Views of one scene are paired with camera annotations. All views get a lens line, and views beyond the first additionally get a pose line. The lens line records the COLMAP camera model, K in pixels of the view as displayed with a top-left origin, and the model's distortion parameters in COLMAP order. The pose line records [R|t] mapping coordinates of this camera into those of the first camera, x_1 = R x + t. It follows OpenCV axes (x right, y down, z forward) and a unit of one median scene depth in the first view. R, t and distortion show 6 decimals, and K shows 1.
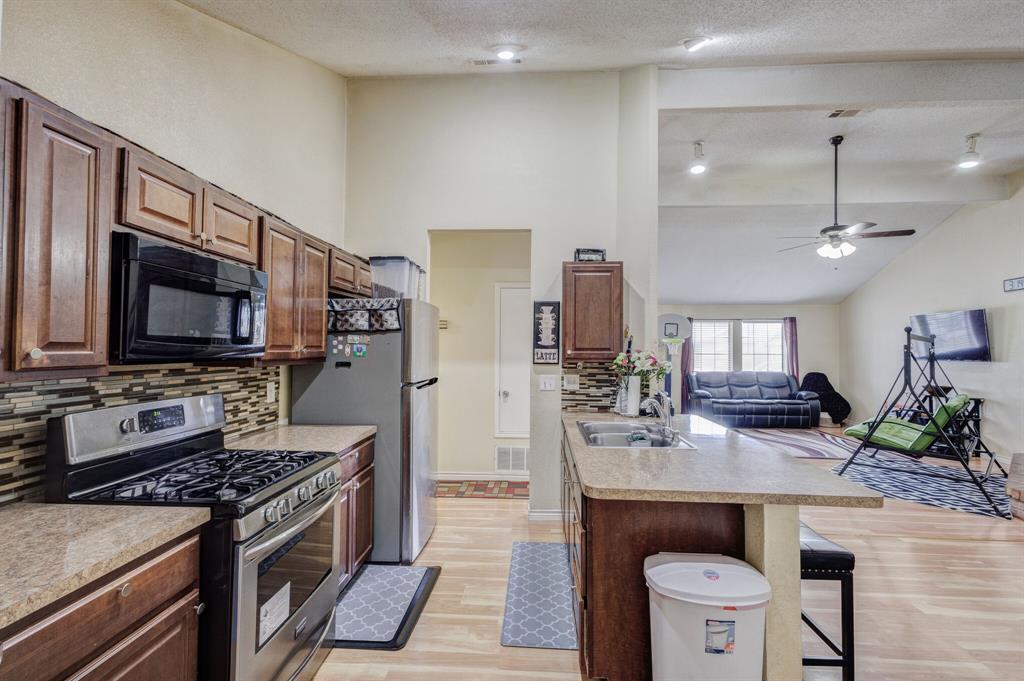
lens RADIAL K [[471.8, 0, 513.1], [0, 471.8, 338.9], [0, 0, 1]] dist [0.011850, -0.002769]
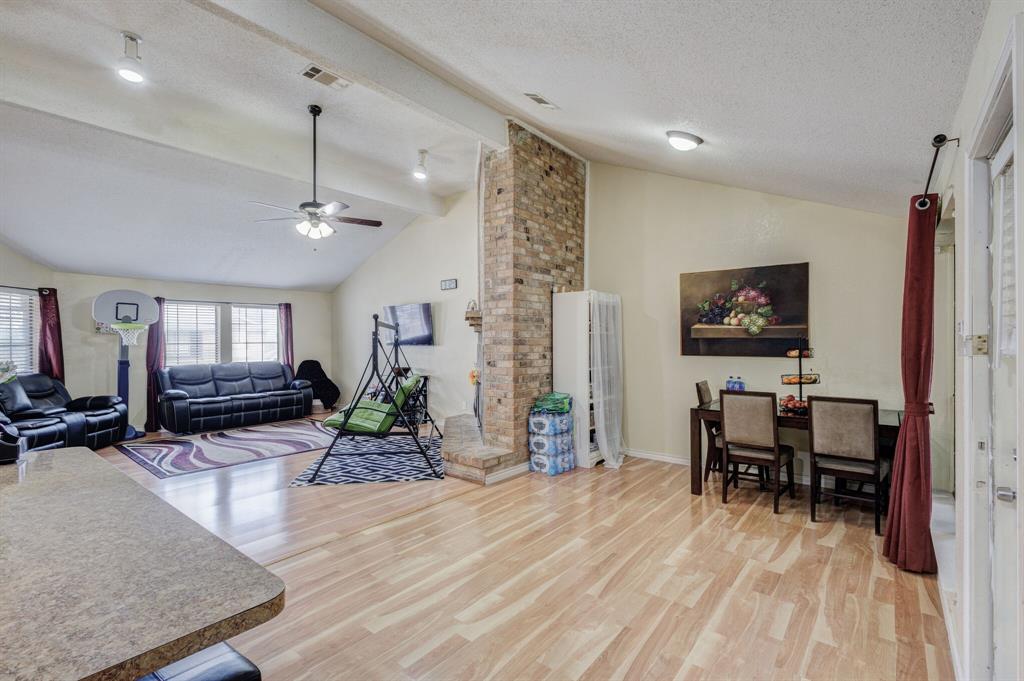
lens RADIAL K [[471.8, 0, 506.7], [0, 471.8, 338.8], [0, 0, 1]] dist [0.011850, -0.002769]
pose [[0.593154, -0.011723, 0.805004, 0.206606], [-0.008026, 0.999758, 0.020473, 0.005903], [-0.805049, -0.018604, 0.592916, 0.192754]]
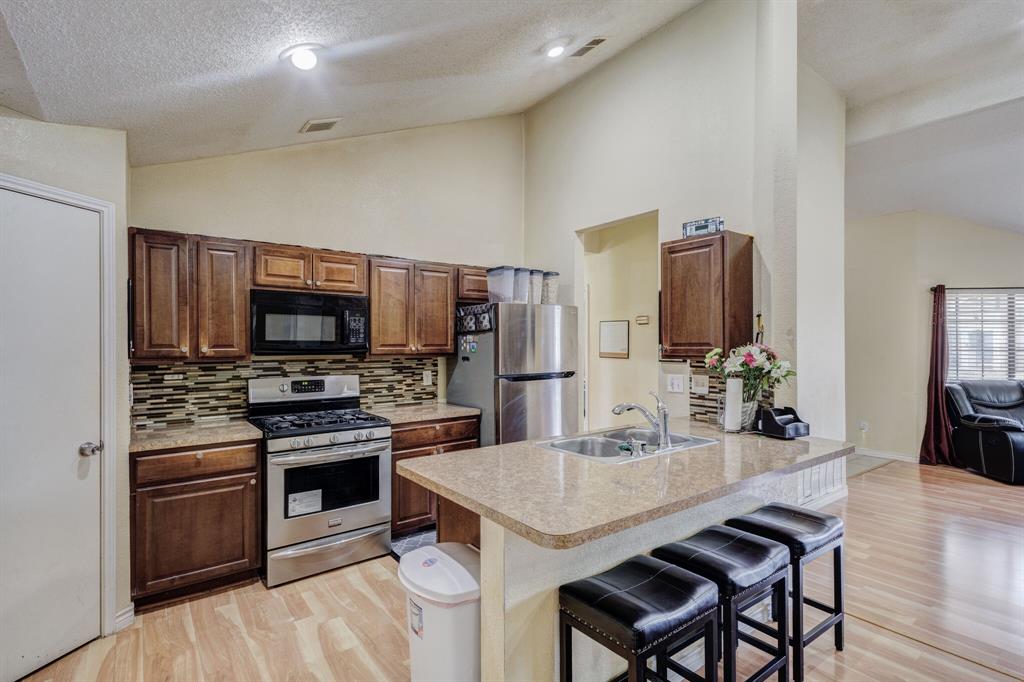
lens RADIAL K [[490.5, 0, 509.3], [0, 490.5, 345.4], [0, 0, 1]] dist [0.007767, 0.001919]
pose [[0.641858, -0.010612, -0.766750, 0.571756], [0.023786, 0.999699, 0.006075, 0.010155], [0.766455, -0.022137, 0.641917, 0.194264]]
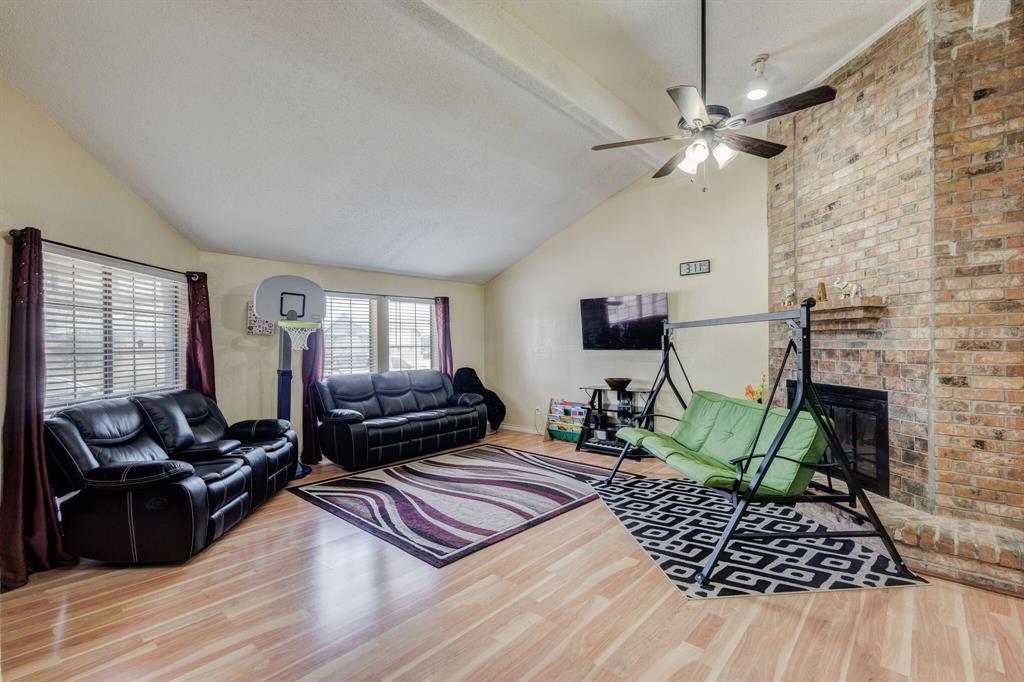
lens RADIAL K [[471.8, 0, 506.4], [0, 471.8, 337.9], [0, 0, 1]] dist [0.011850, -0.002769]
pose [[0.623643, -0.007177, 0.781677, 0.140837], [-0.005620, 0.999891, 0.013664, 0.022820], [-0.781689, -0.012914, 0.623534, 1.099167]]
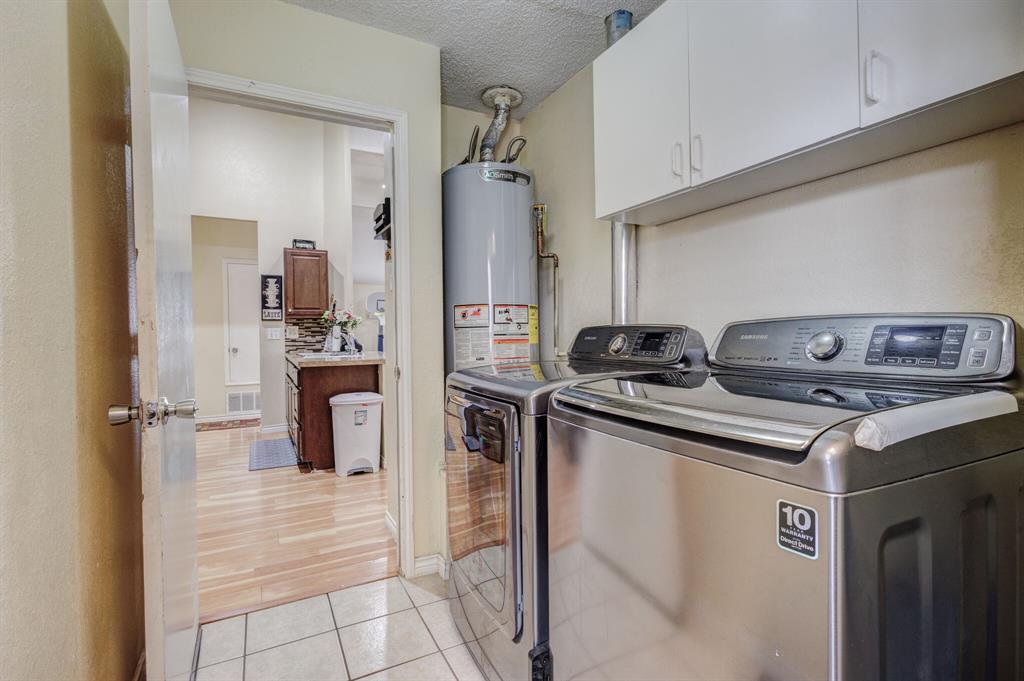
lens RADIAL K [[471.8, 0, 511.9], [0, 471.8, 338.6], [0, 0, 1]] dist [0.011850, -0.002769]
pose [[0.852973, -0.025834, 0.521316, -0.055680], [0.009508, 0.999378, 0.033968, 0.066157], [-0.521869, -0.024018, 0.852687, -0.559627]]
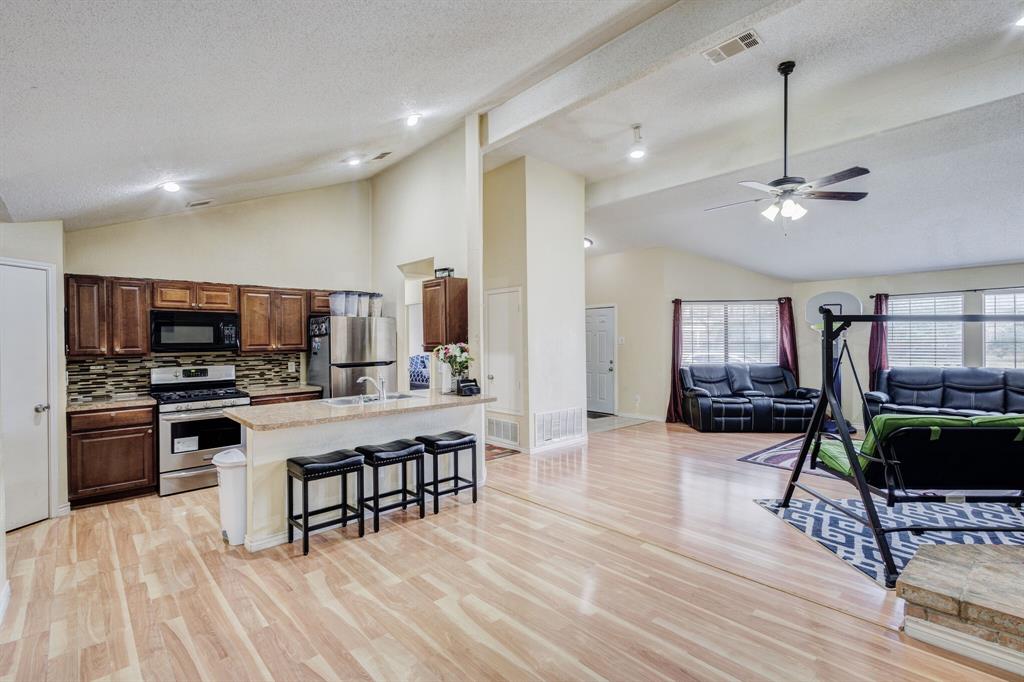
lens RADIAL K [[471.8, 0, 513.8], [0, 471.8, 339.4], [0, 0, 1]] dist [0.011850, -0.002769]
pose [[0.716392, -0.016840, -0.697495, 1.190452], [0.031310, 0.999478, 0.008026, 0.006275], [0.696995, -0.027588, 0.716545, 0.165232]]
